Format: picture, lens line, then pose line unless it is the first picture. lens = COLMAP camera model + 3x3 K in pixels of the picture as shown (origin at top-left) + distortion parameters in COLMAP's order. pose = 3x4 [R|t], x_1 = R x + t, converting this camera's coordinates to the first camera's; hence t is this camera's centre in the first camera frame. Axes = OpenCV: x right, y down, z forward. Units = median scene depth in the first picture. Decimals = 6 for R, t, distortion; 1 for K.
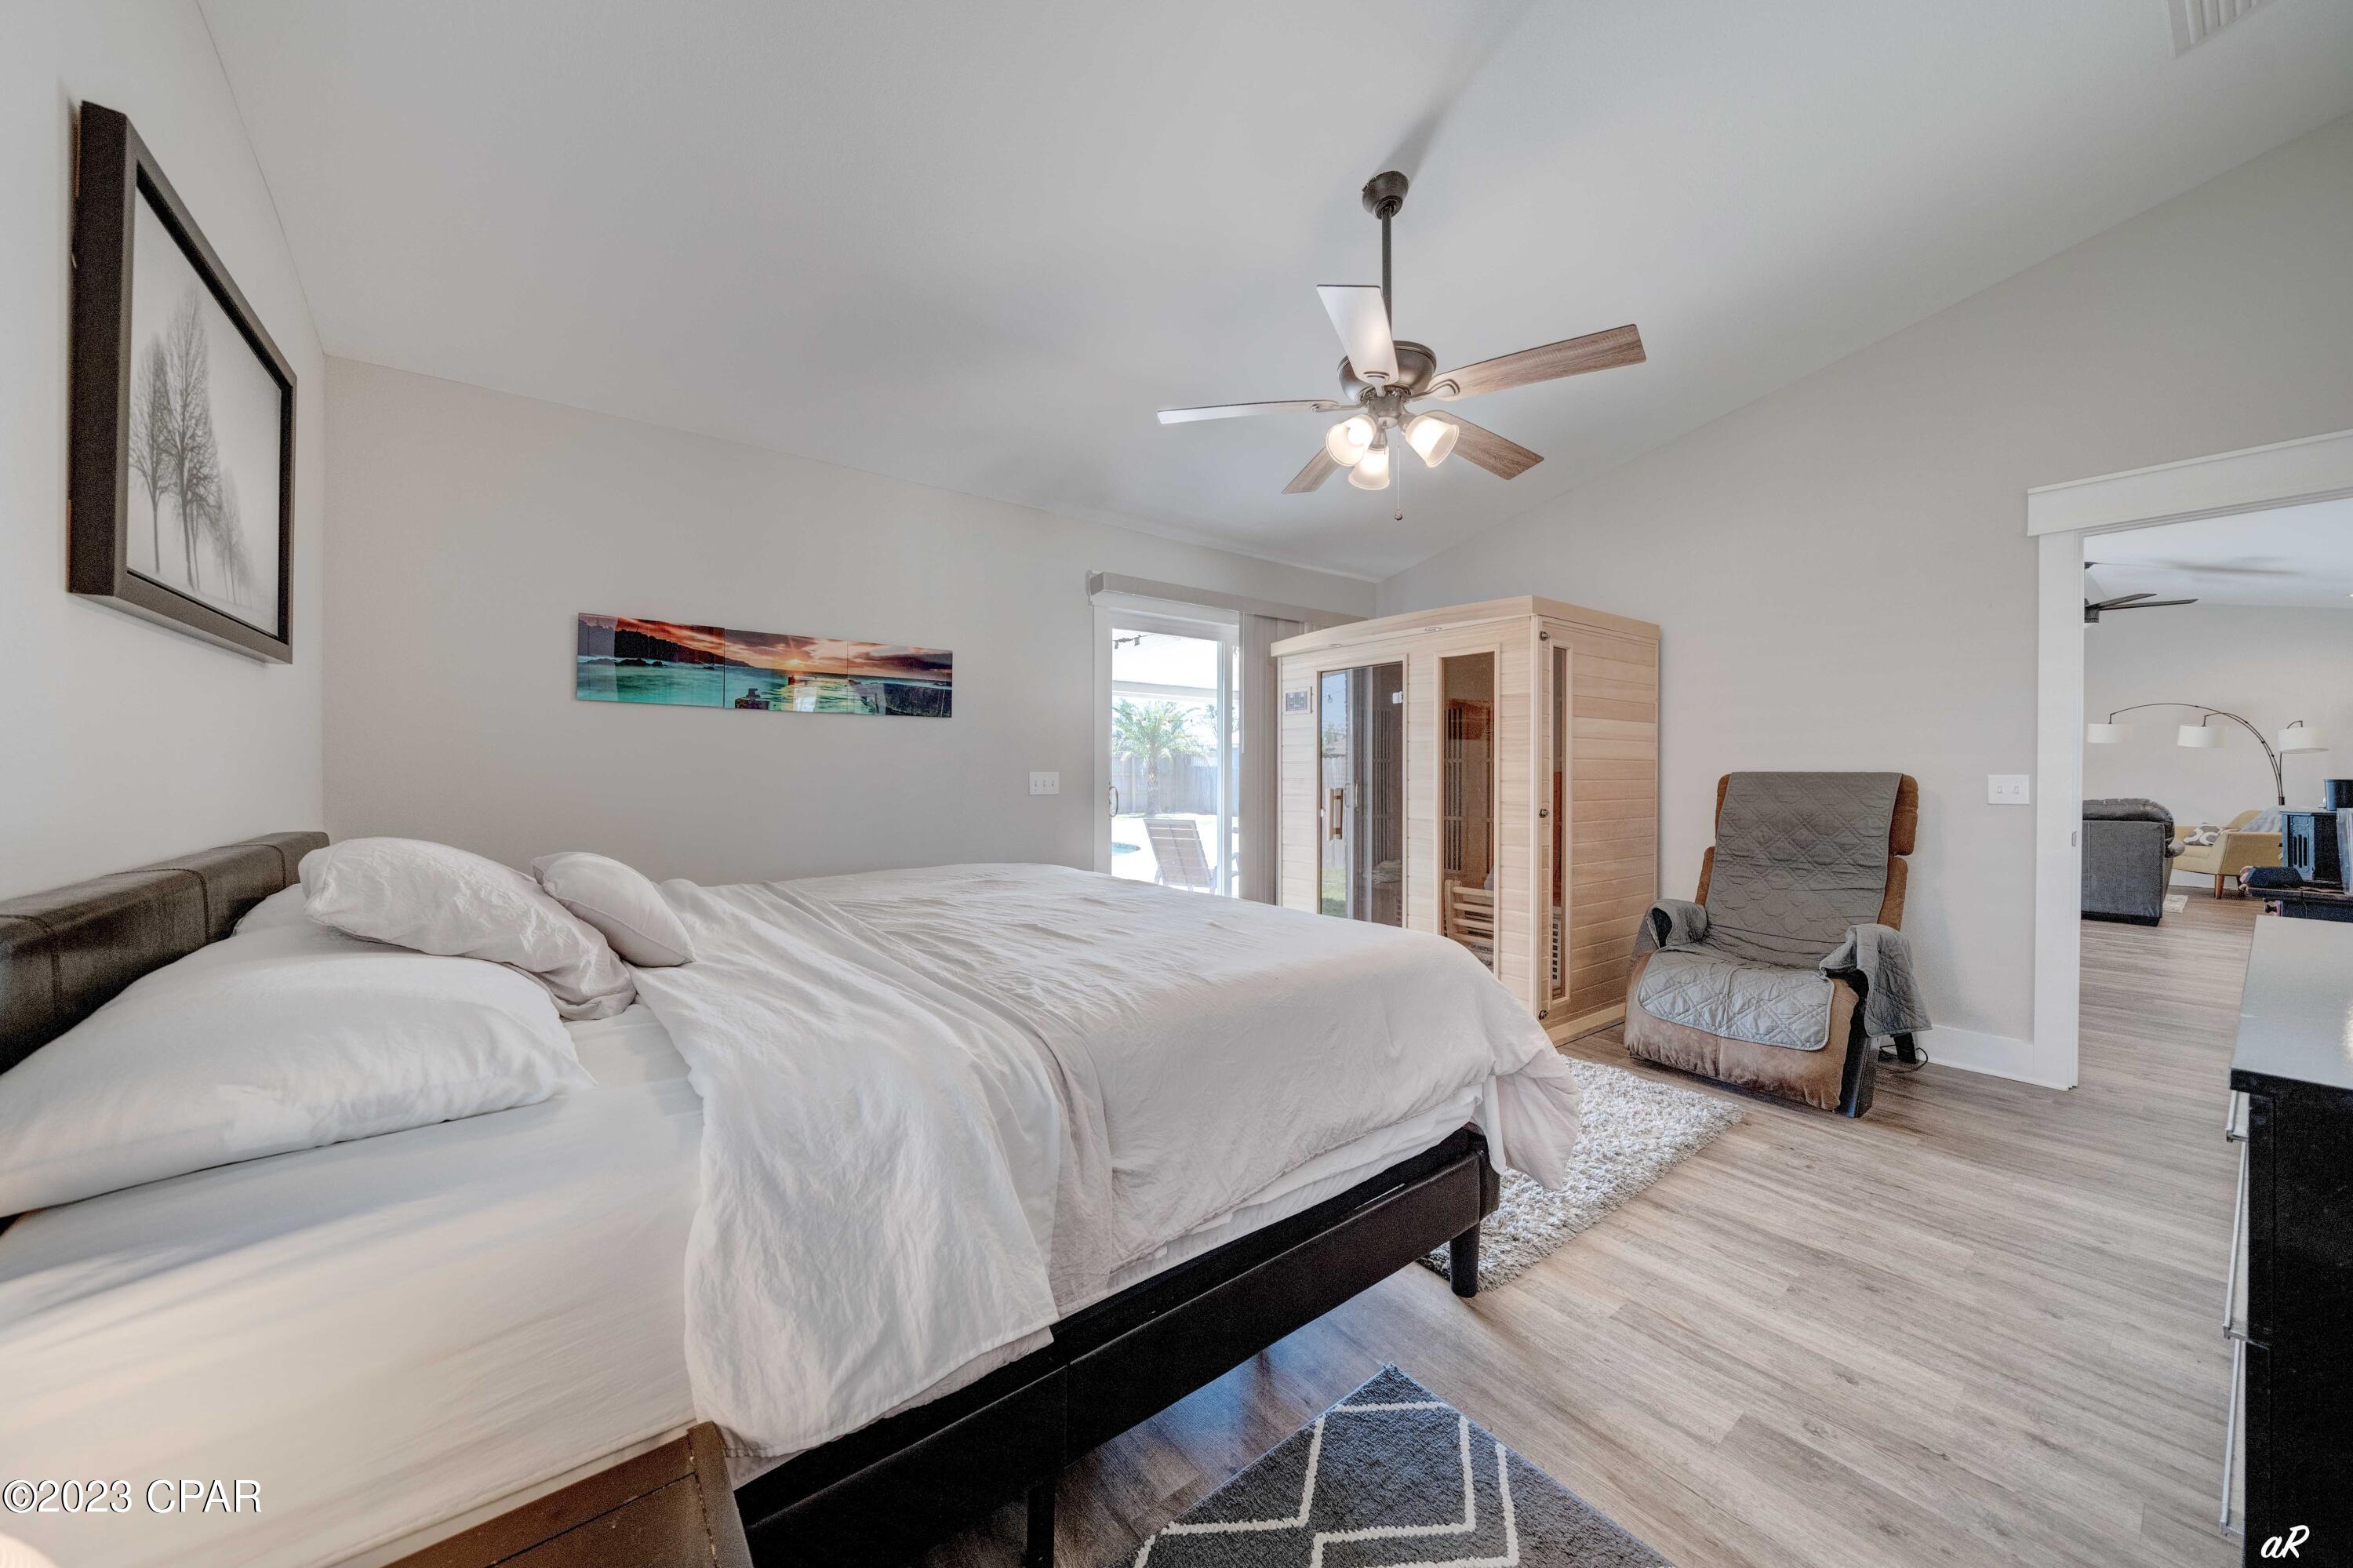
lens RADIAL K [[805.6, 0, 1164.6], [0, 805.6, 781.3], [0, 0, 1]] dist [-0.008072, -0.000227]
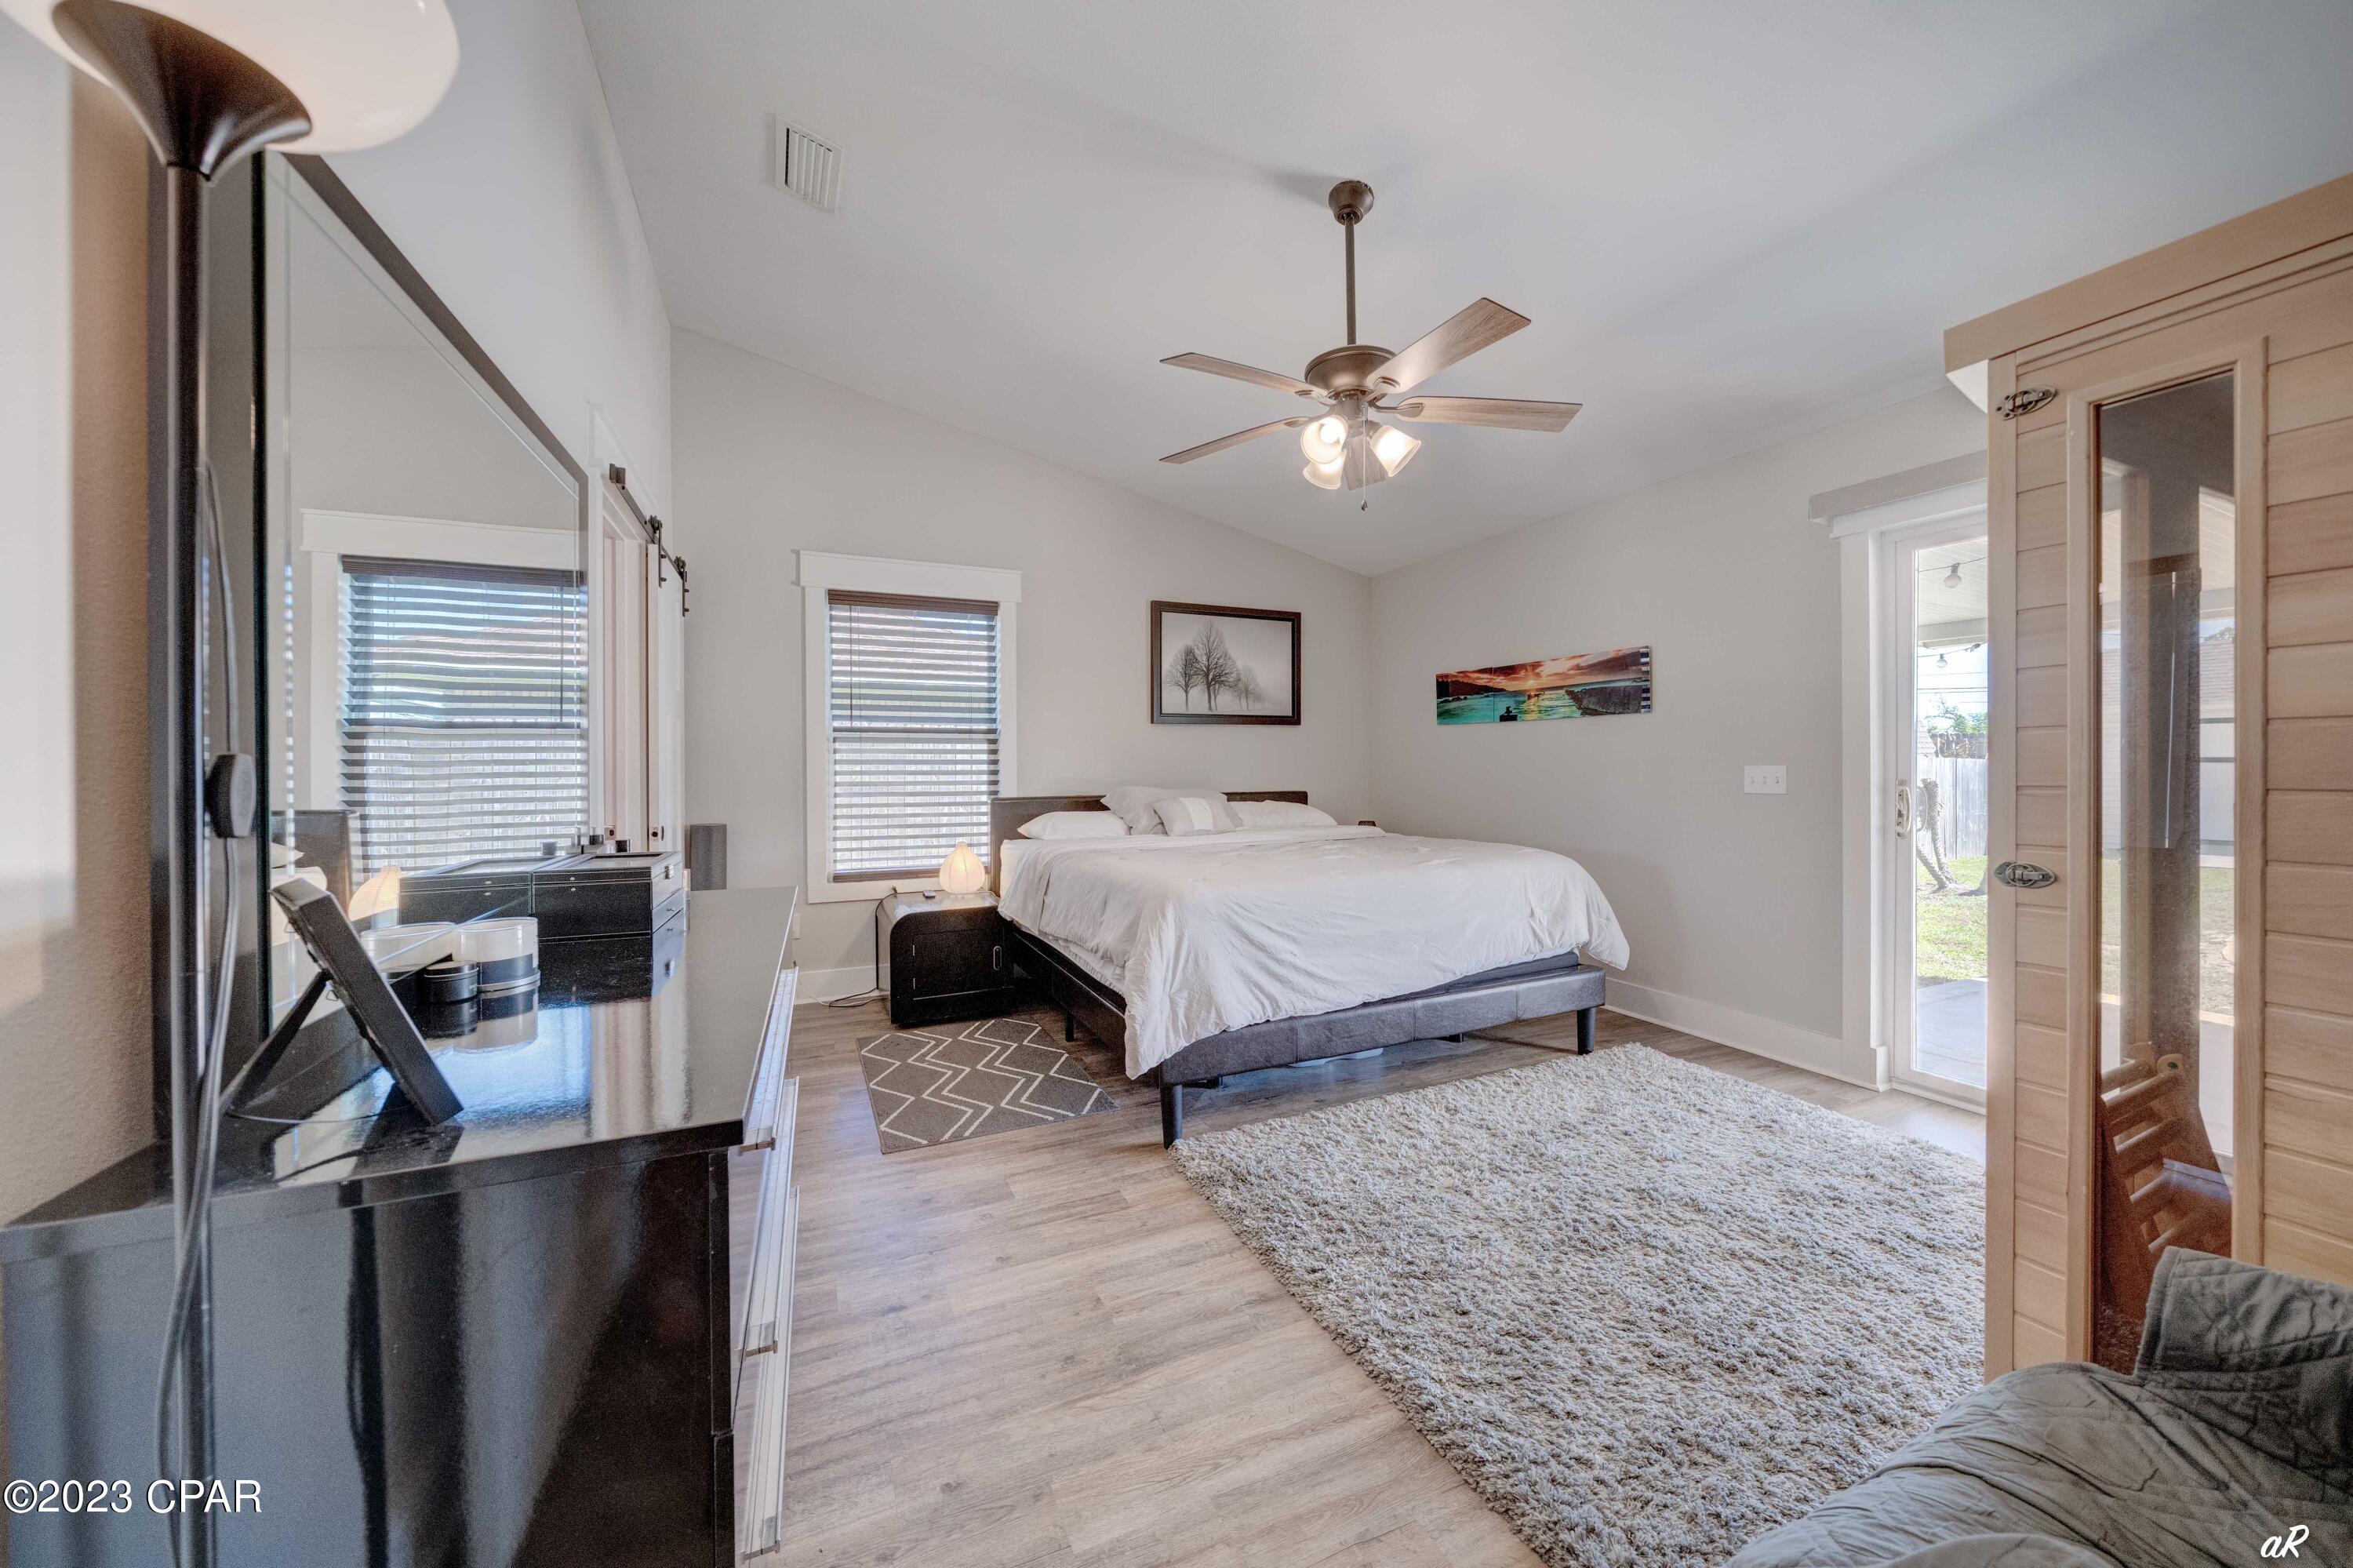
lens RADIAL K [[805.6, 0, 1171.9], [0, 805.6, 770.8], [0, 0, 1]] dist [-0.008072, -0.000227]
pose [[-0.212529, 0.003608, -0.977148, 0.976588], [-0.008394, 0.999950, 0.005518, -0.007166], [0.977119, 0.009374, -0.212488, 0.732918]]
